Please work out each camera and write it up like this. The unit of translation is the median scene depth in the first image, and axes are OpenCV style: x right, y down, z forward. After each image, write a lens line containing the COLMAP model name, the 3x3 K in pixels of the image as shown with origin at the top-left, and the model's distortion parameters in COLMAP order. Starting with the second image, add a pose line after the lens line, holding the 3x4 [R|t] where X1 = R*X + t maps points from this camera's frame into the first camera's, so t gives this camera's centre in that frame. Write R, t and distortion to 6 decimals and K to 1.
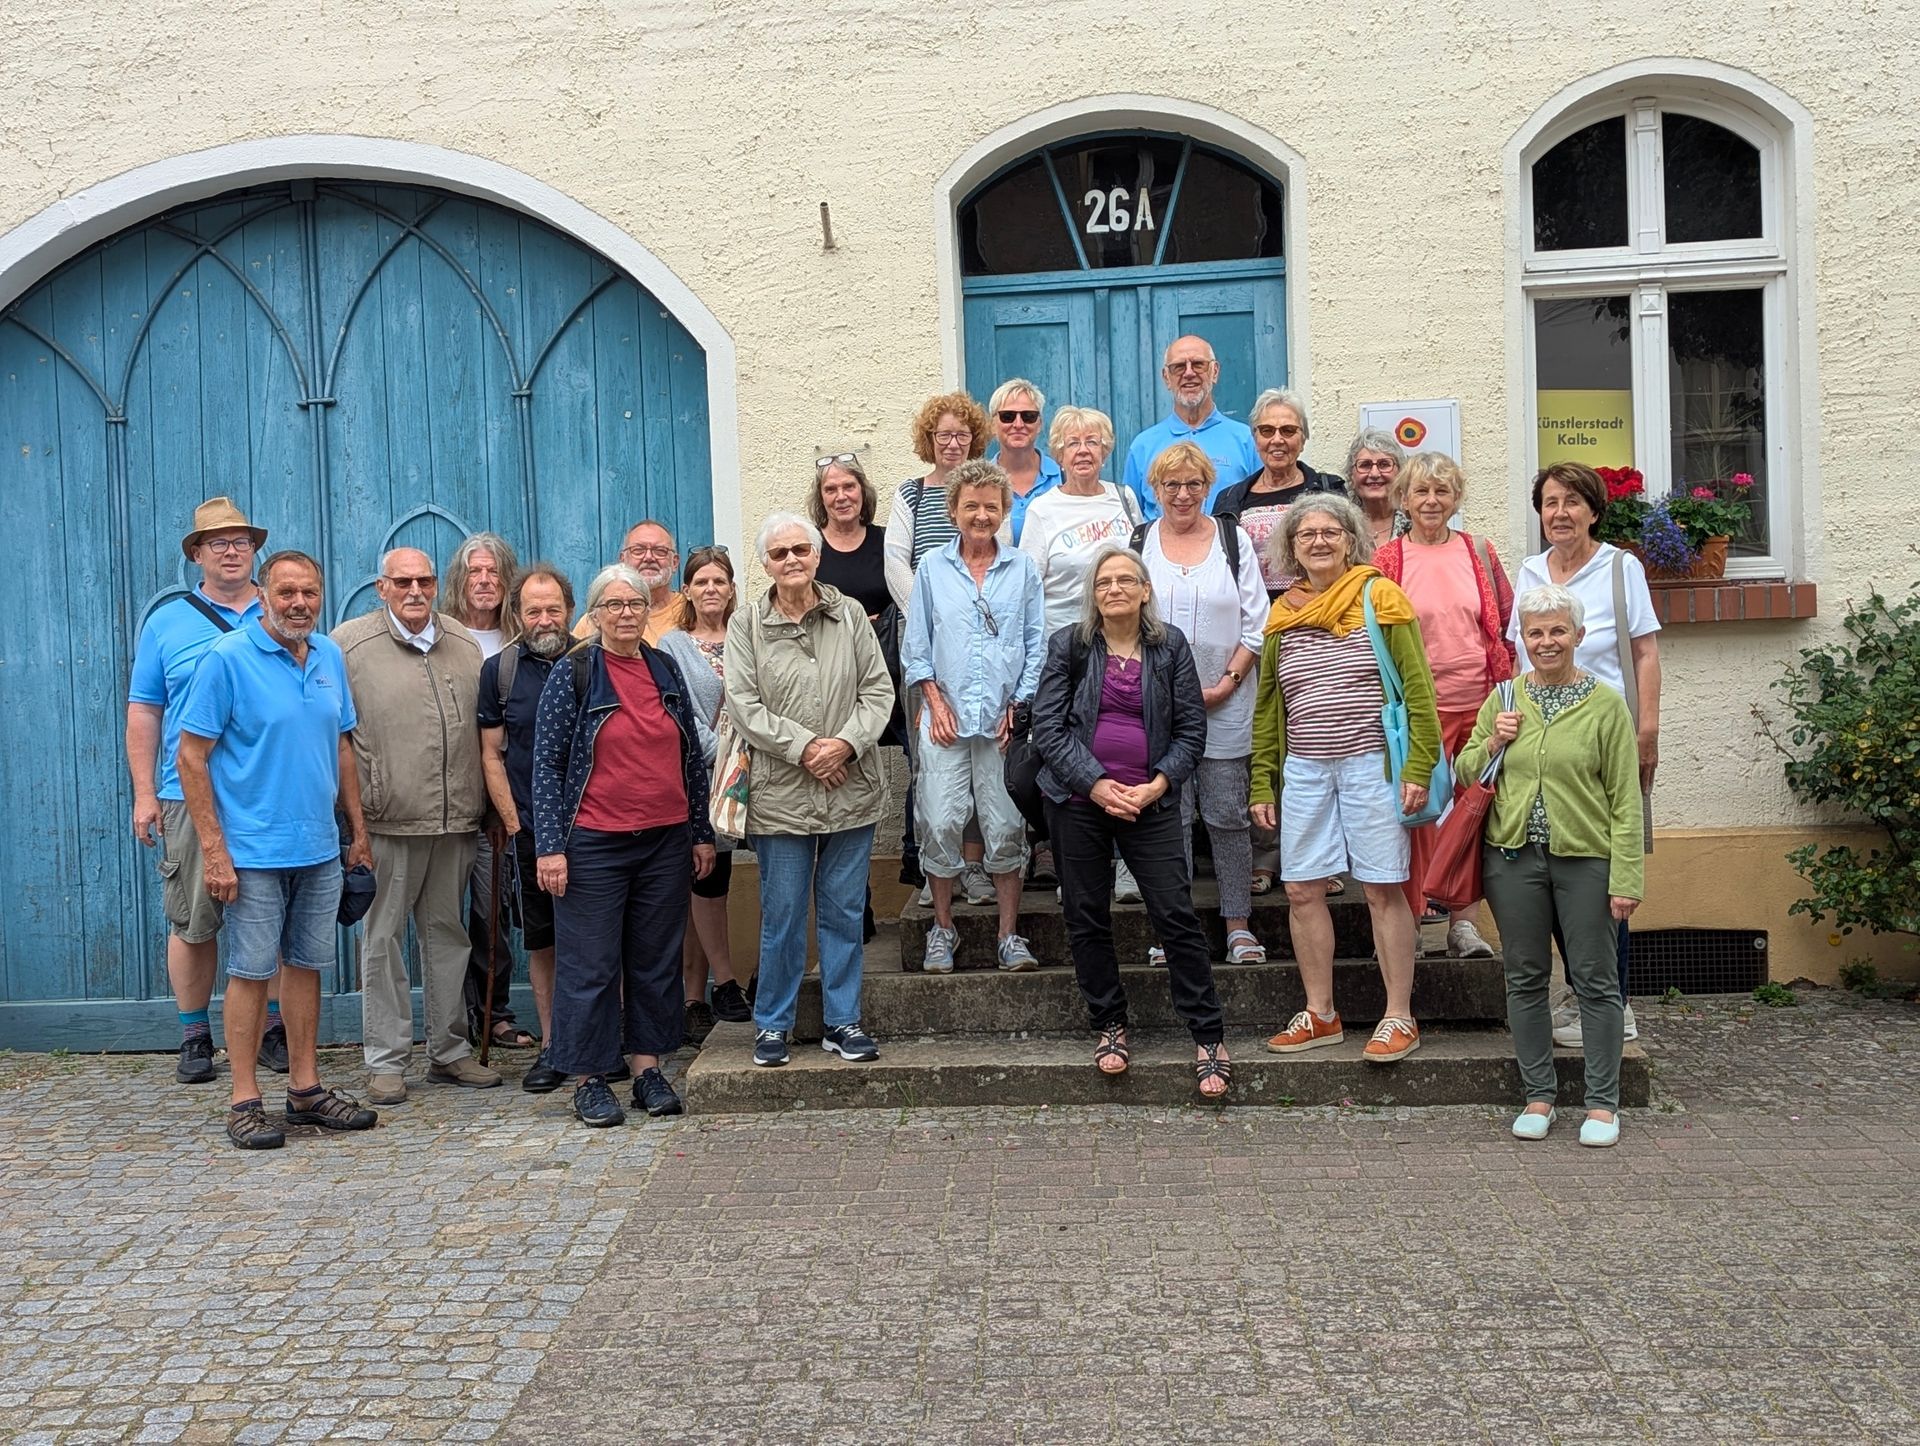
lens RADIAL K [[2287.3, 0, 958.9], [0, 2287.3, 698.2], [0, 0, 1]] dist [0.062494, 0.000000]
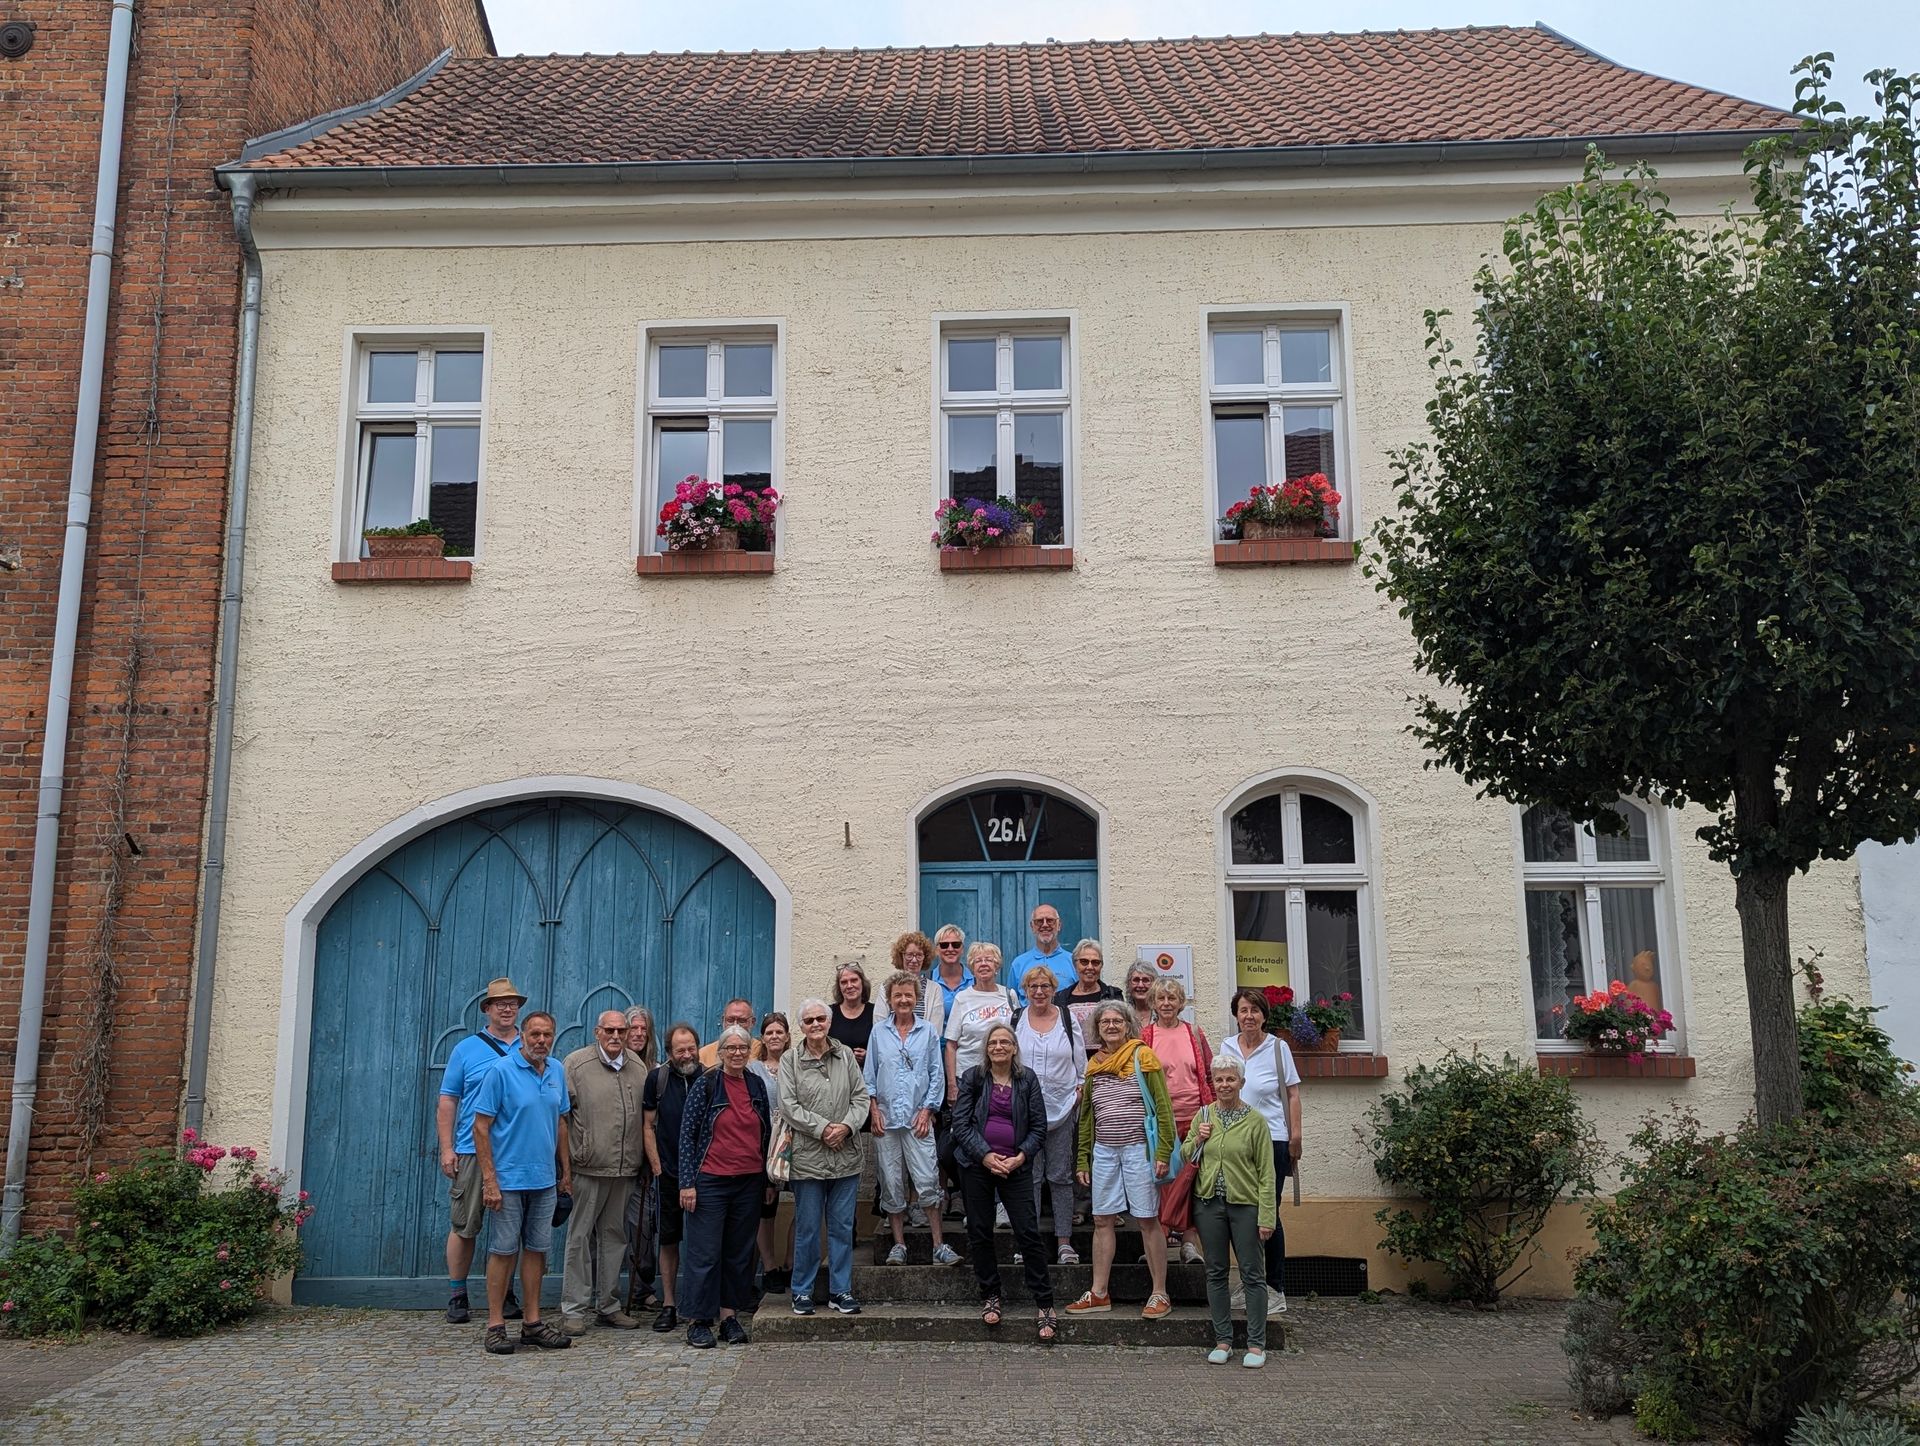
lens RADIAL K [[1813.5, 0, 956.4], [0, 1813.5, 693.7], [0, 0, 1]] dist [0.111493, -0.141048]
pose [[0.998467, 0.041365, 0.036783, -0.029218], [-0.032139, 0.974244, -0.223193, 0.003944], [-0.045068, 0.221669, 0.974080, -0.443041]]
